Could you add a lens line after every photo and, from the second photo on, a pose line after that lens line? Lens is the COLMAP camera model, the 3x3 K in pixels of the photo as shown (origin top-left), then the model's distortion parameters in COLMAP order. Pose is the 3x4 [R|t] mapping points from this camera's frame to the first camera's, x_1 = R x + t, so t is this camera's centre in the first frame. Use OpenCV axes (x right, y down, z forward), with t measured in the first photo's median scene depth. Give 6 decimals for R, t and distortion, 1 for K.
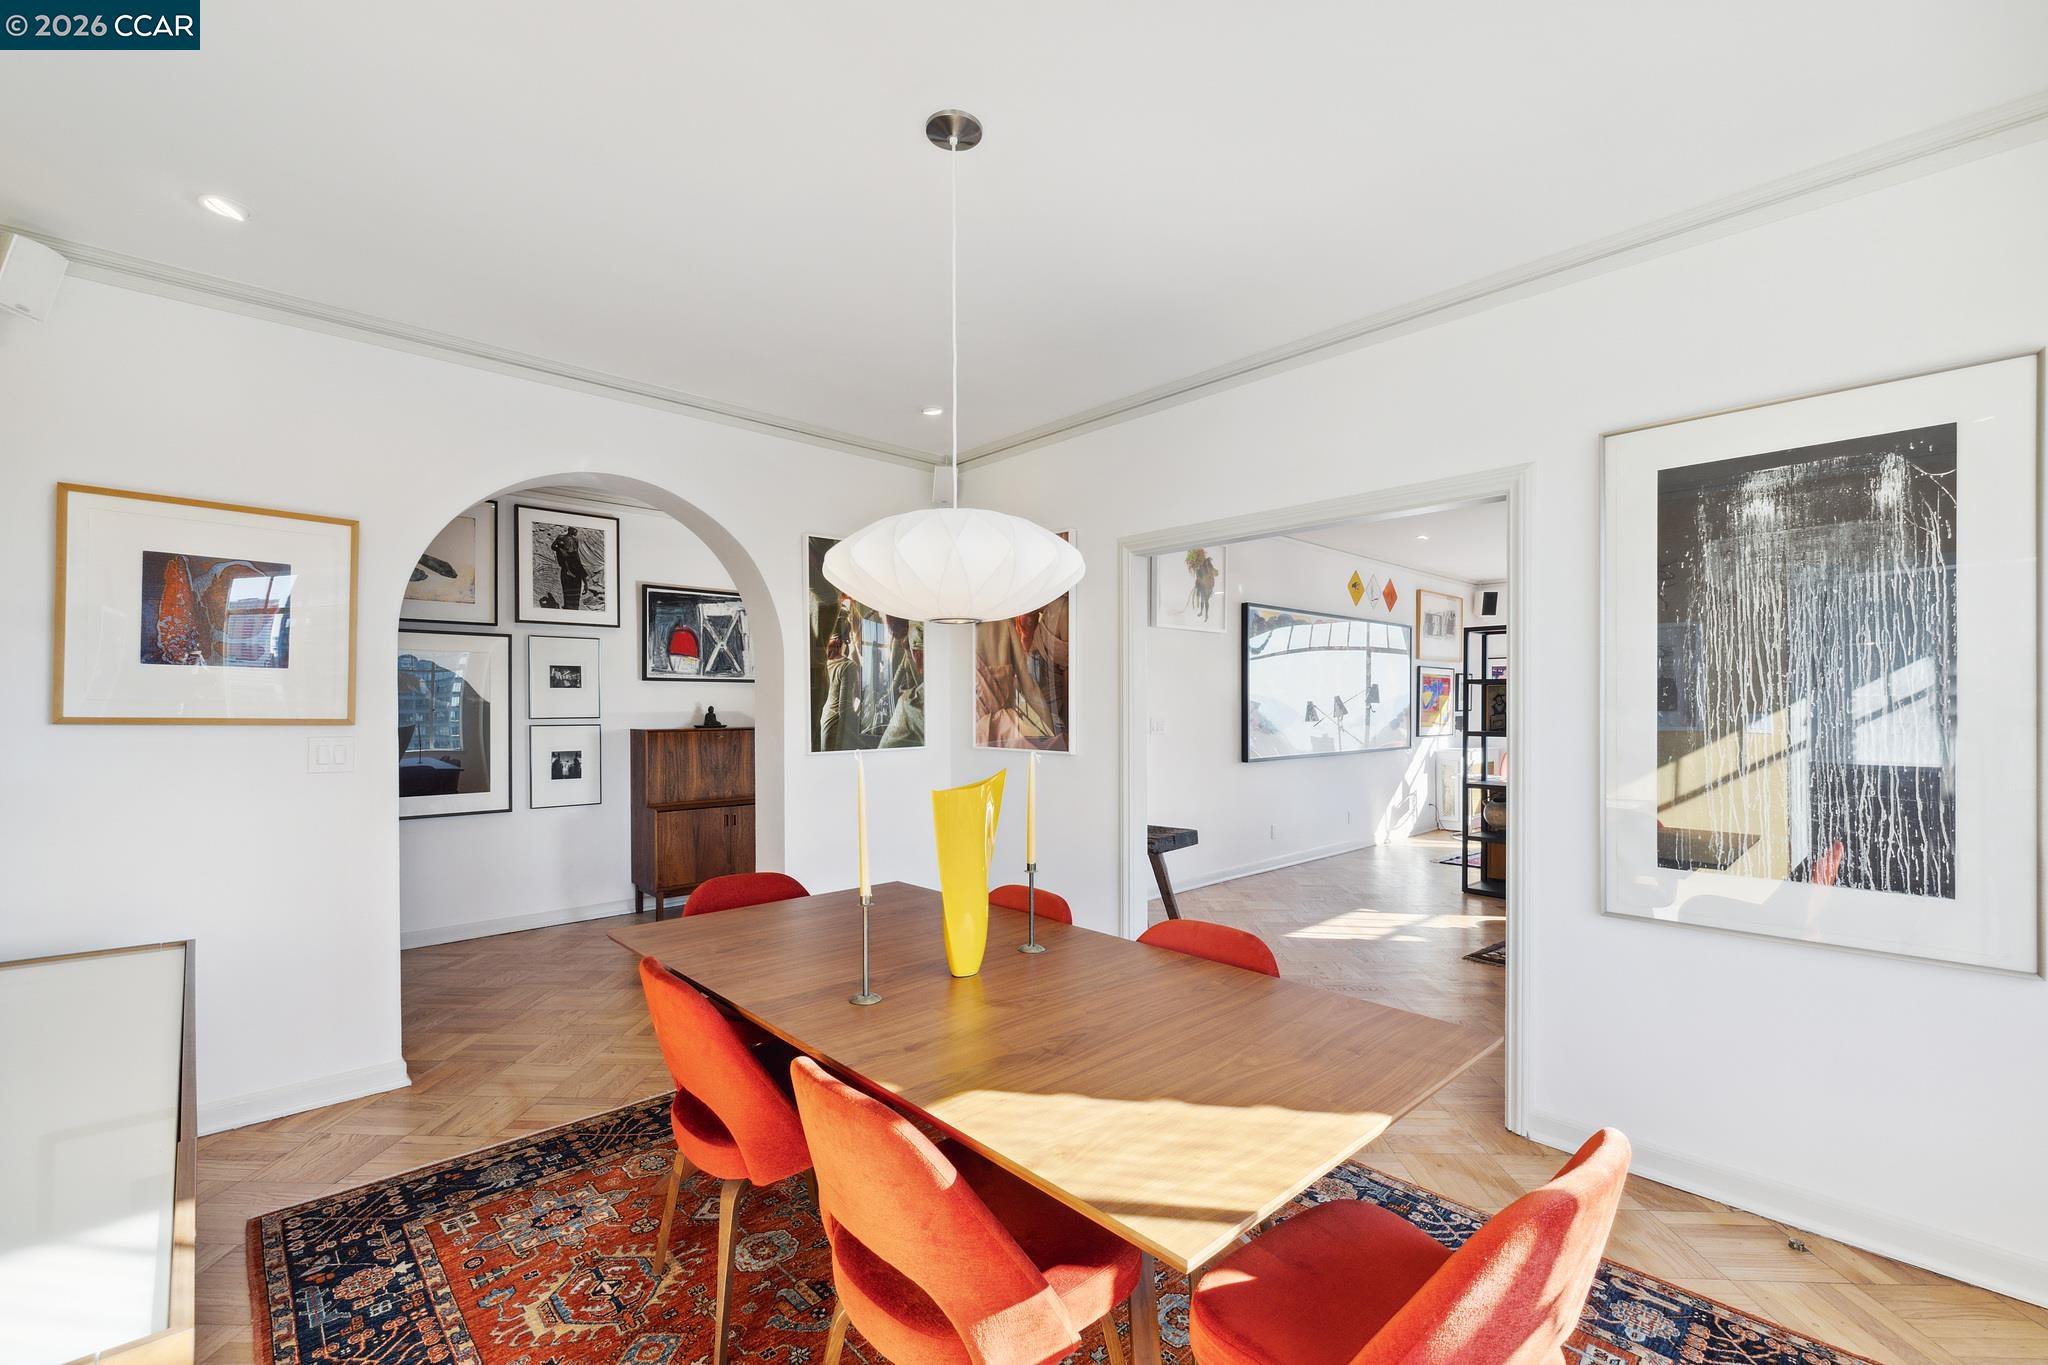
lens RADIAL K [[872.6, 0, 1004.8], [0, 872.6, 695.5], [0, 0, 1]] dist [0.001557, 0.000010]
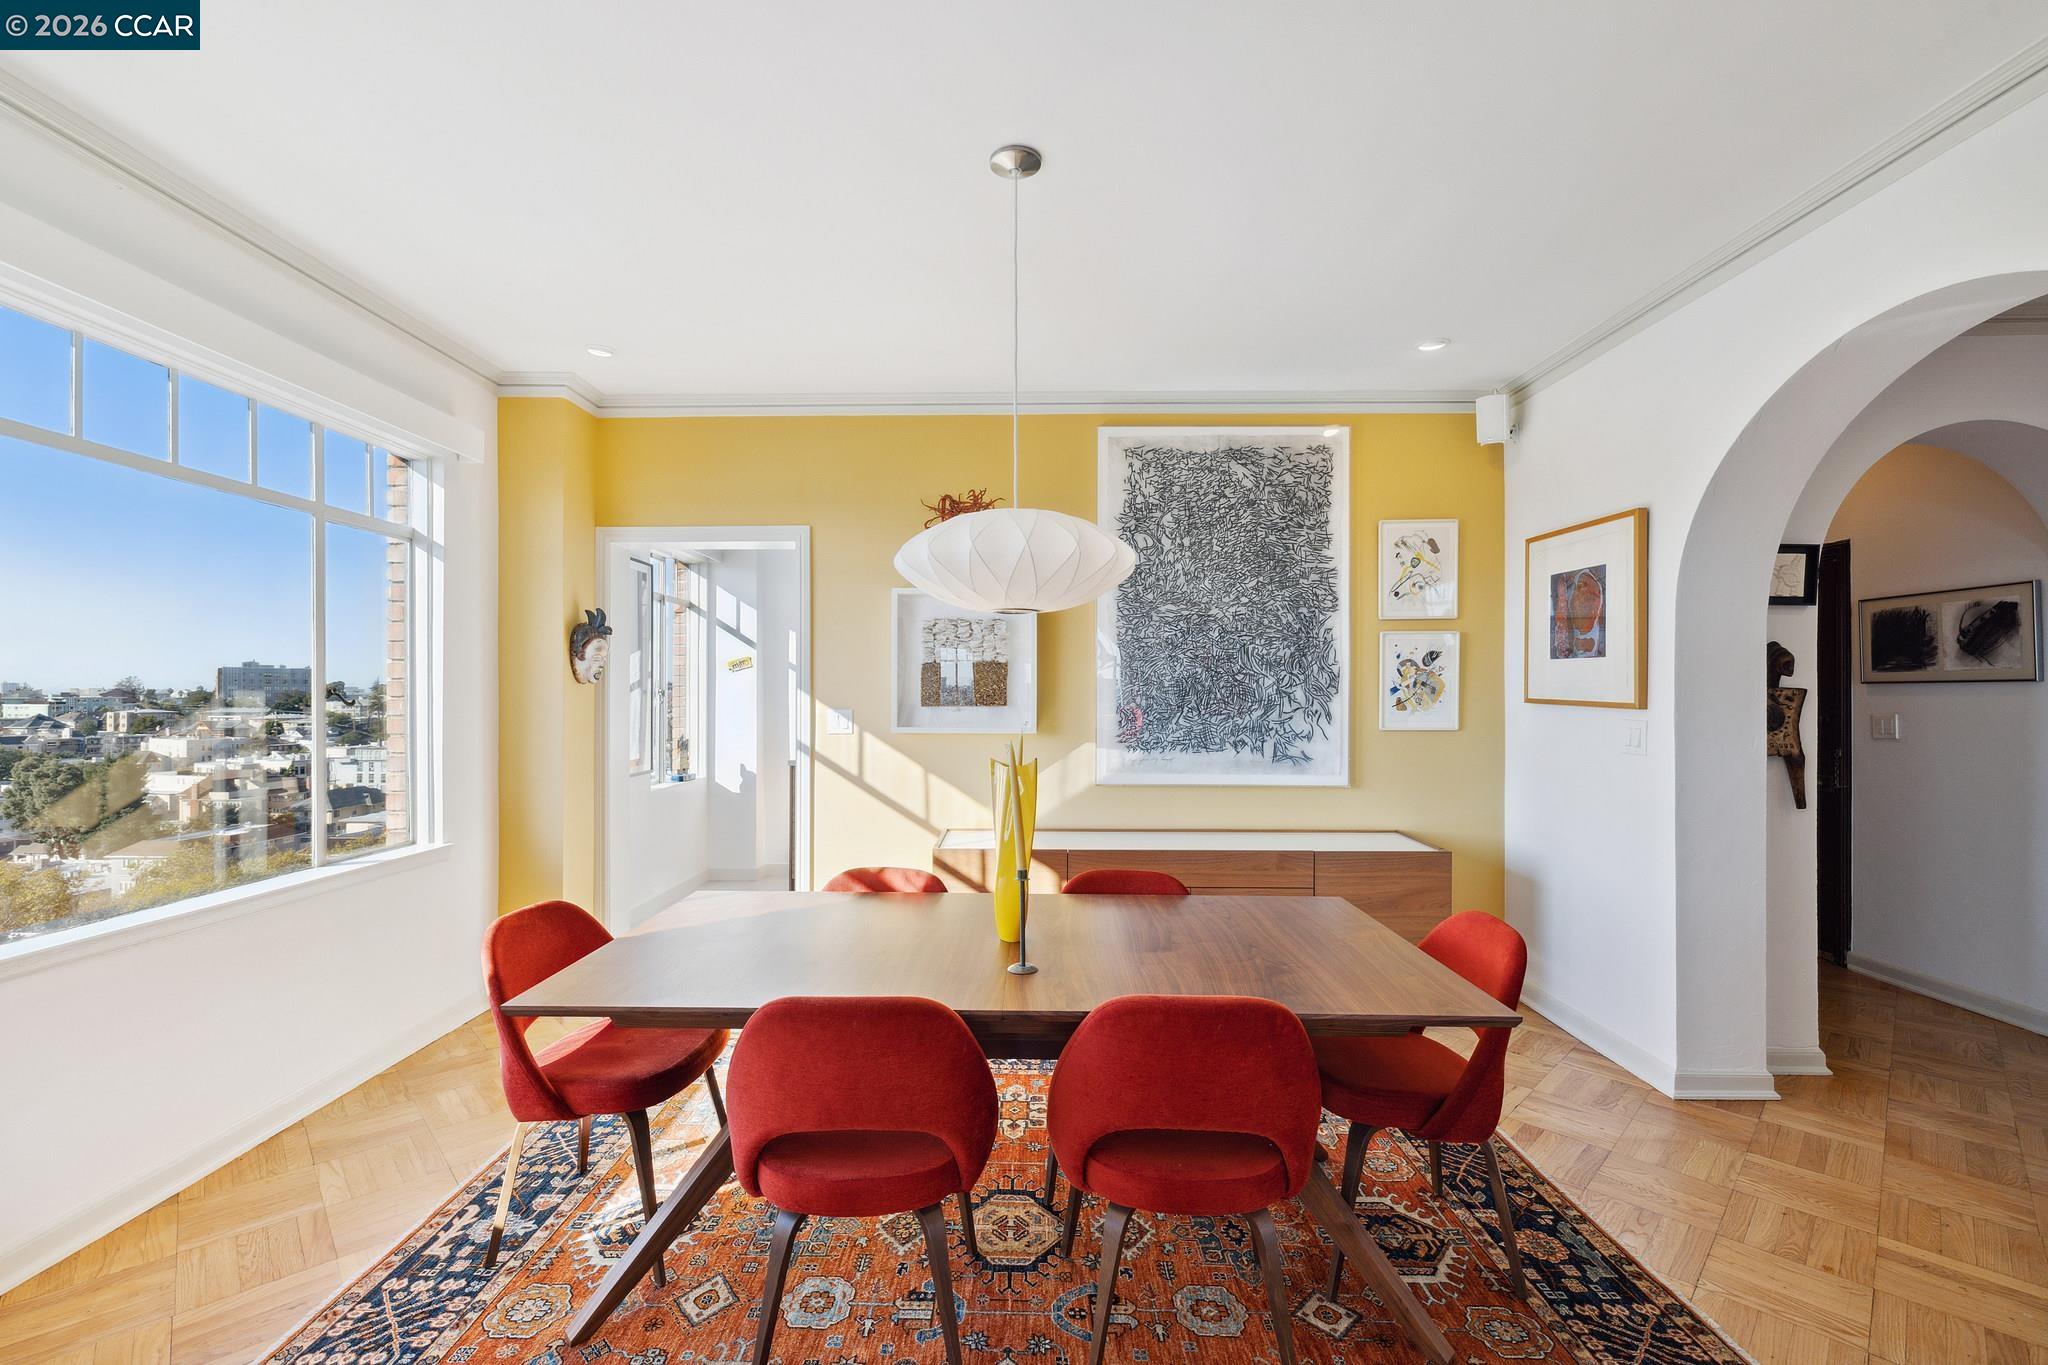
lens RADIAL K [[872.6, 0, 1010.1], [0, 872.6, 688.1], [0, 0, 1]] dist [0.001557, 0.000010]
pose [[-0.684232, -0.004400, -0.729251, 0.594150], [0.005938, 0.999915, -0.011605, 0.019782], [0.729240, -0.012271, -0.684148, 1.397223]]
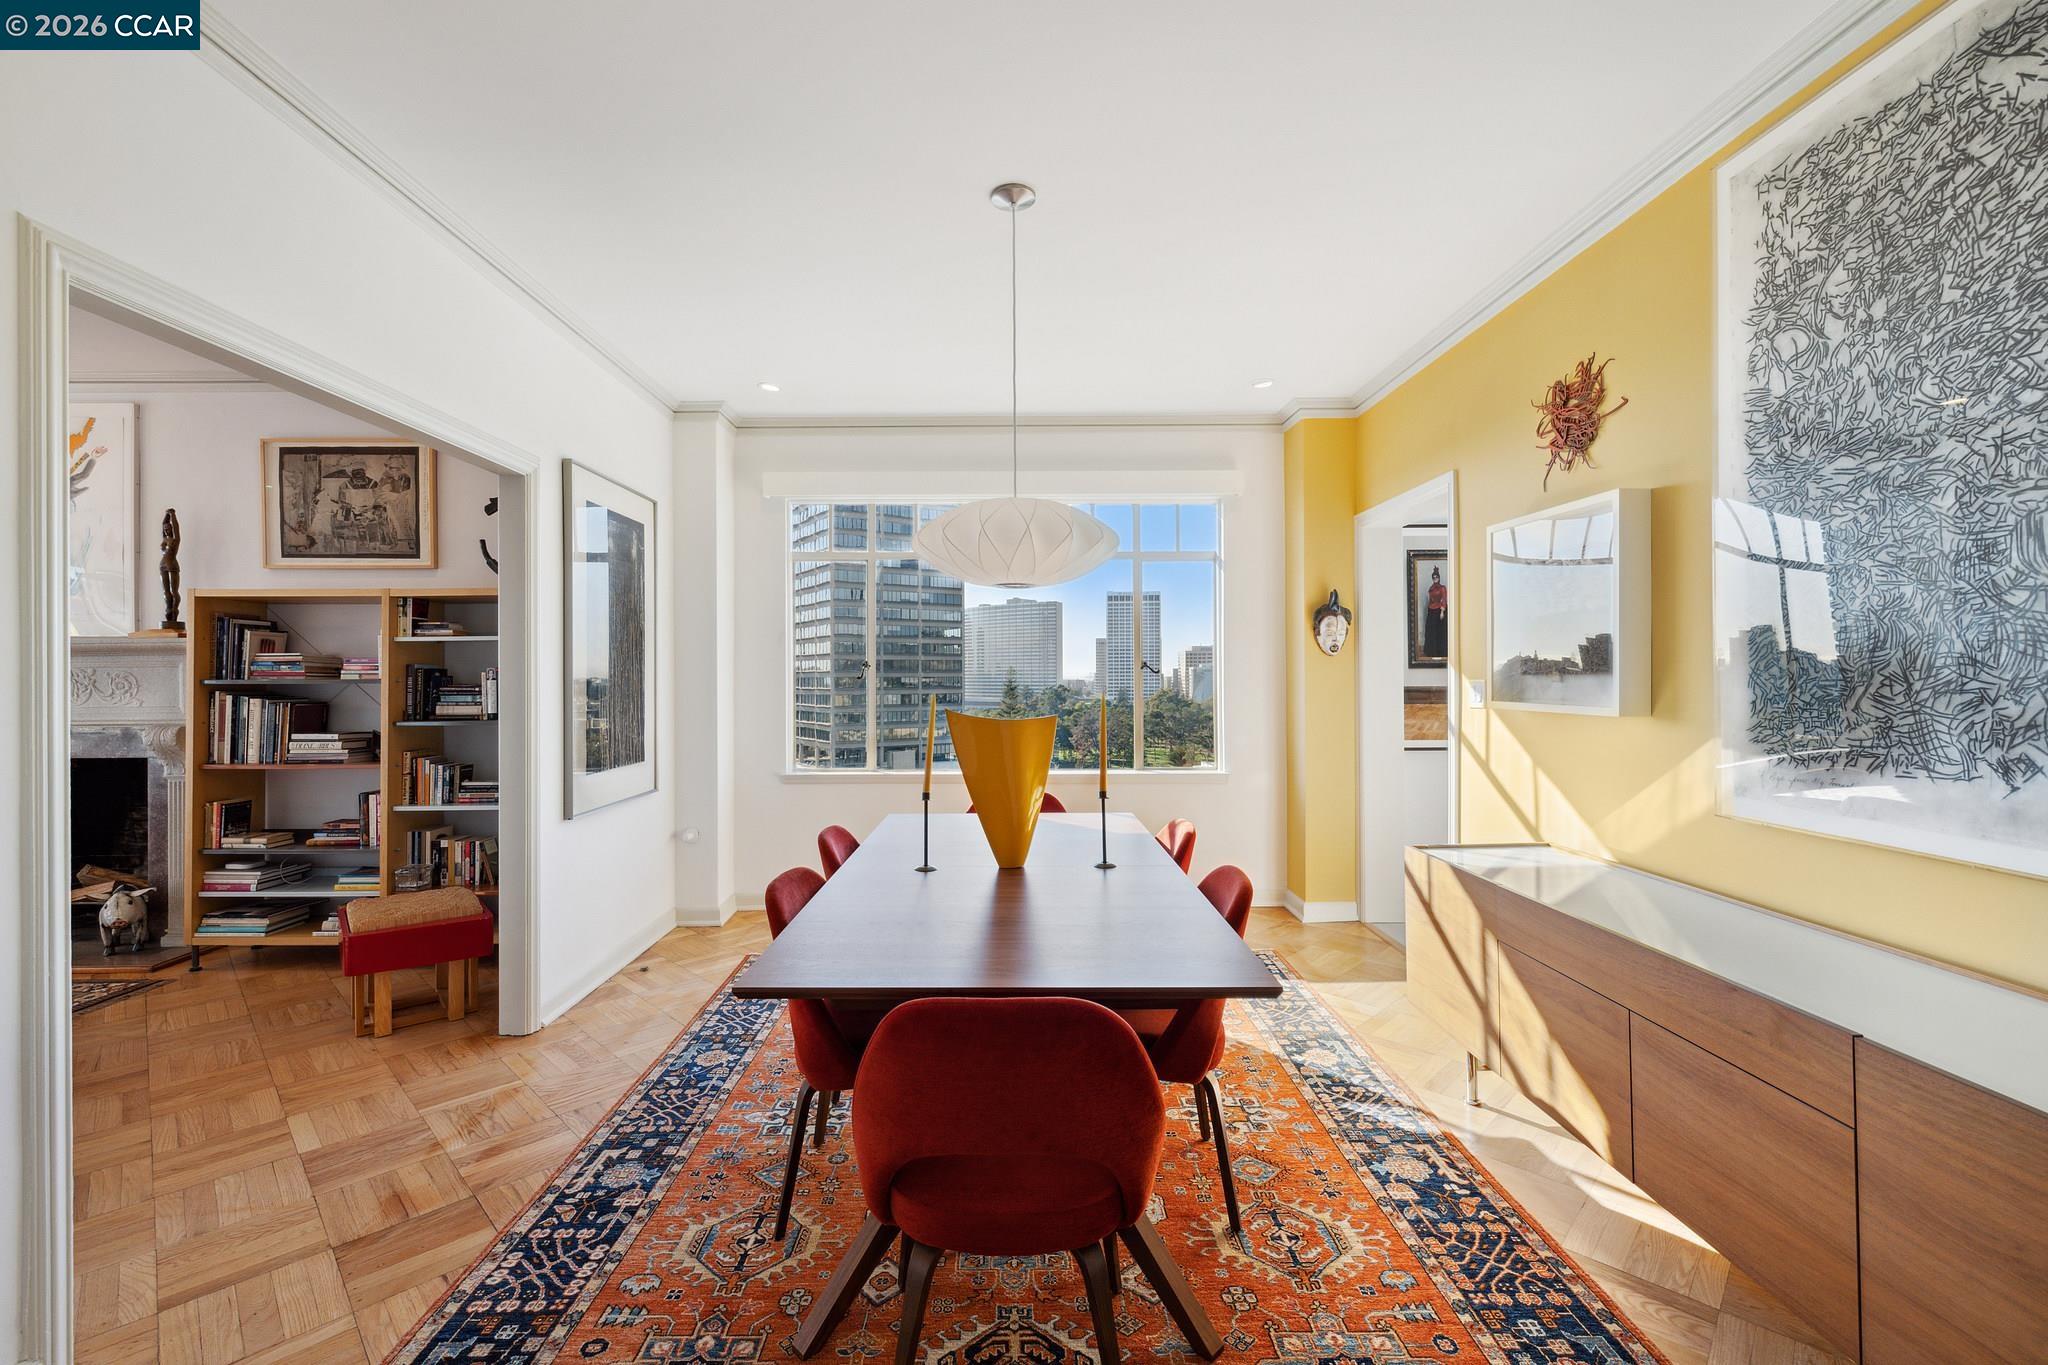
lens RADIAL K [[872.6, 0, 1019.7], [0, 872.6, 673.8], [0, 0, 1]] dist [0.001557, 0.000010]
pose [[-0.747596, 0.006517, 0.664122, -0.713307], [0.000787, 0.999960, -0.008927, 0.042850], [-0.664153, -0.006151, -0.747571, 1.554142]]
